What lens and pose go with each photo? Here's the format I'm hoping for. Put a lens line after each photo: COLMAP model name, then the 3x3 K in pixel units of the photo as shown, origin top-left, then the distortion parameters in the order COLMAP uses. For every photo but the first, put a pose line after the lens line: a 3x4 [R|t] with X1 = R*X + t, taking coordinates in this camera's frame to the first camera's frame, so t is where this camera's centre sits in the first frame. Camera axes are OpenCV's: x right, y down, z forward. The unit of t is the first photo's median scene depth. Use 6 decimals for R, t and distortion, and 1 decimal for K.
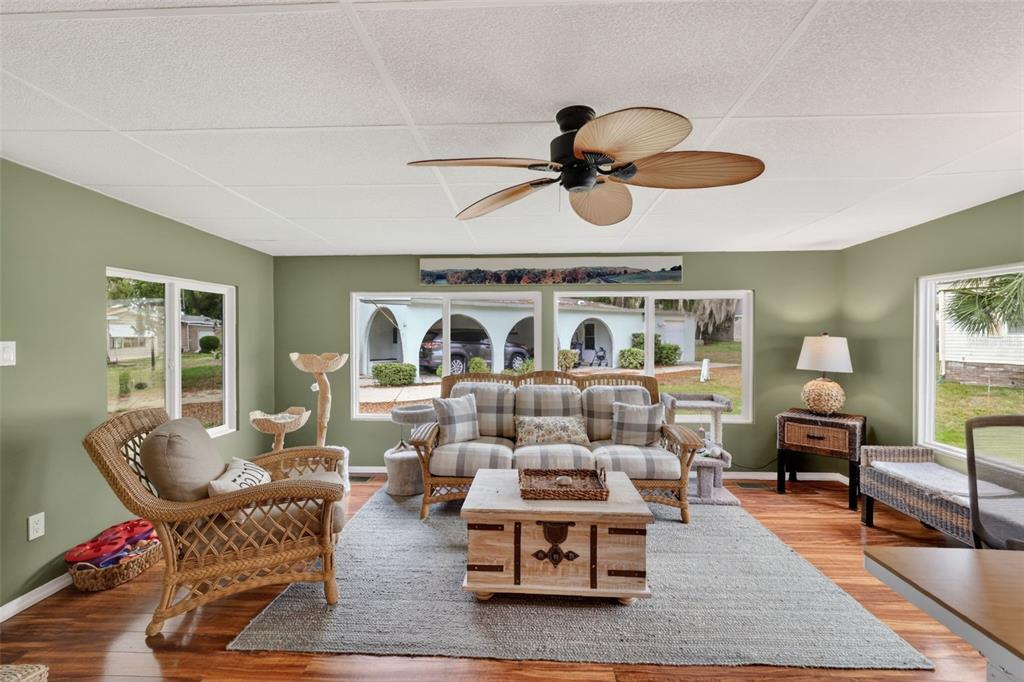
lens RADIAL K [[450.9, 0, 512.0], [0, 450.9, 341.0], [0, 0, 1]] dist [-0.001397, -0.000492]
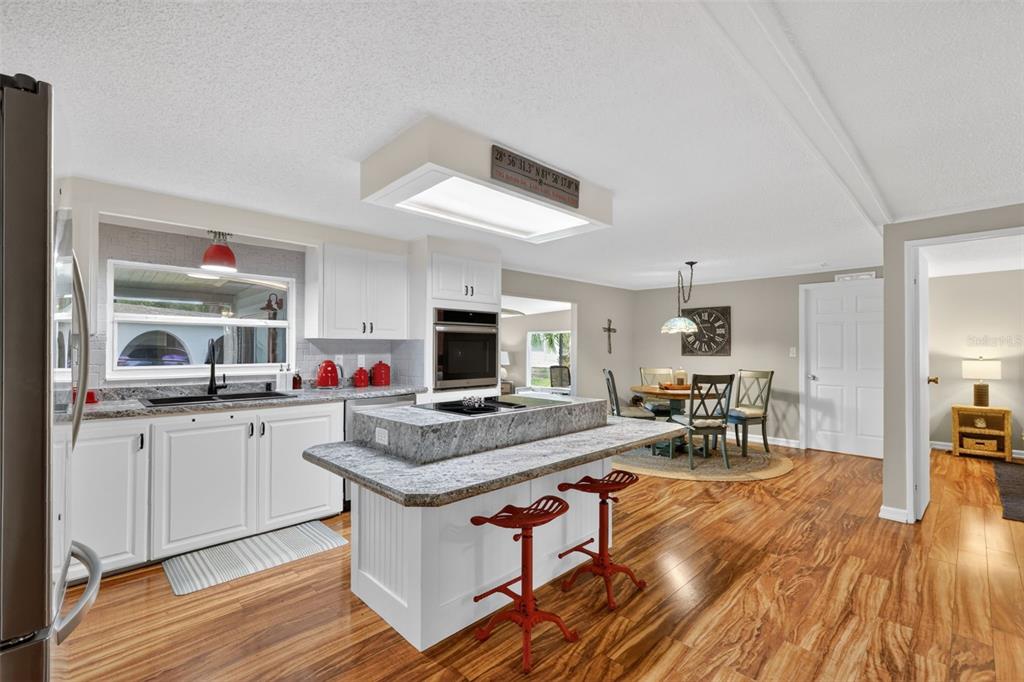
lens RADIAL K [[450.9, 0, 512.0], [0, 450.9, 341.0], [0, 0, 1]] dist [-0.001397, -0.000492]
pose [[0.677696, 0.015008, 0.735189, -1.392691], [0.011882, 0.999438, -0.031355, 0.014397], [-0.735246, 0.029985, 0.677137, -0.986773]]
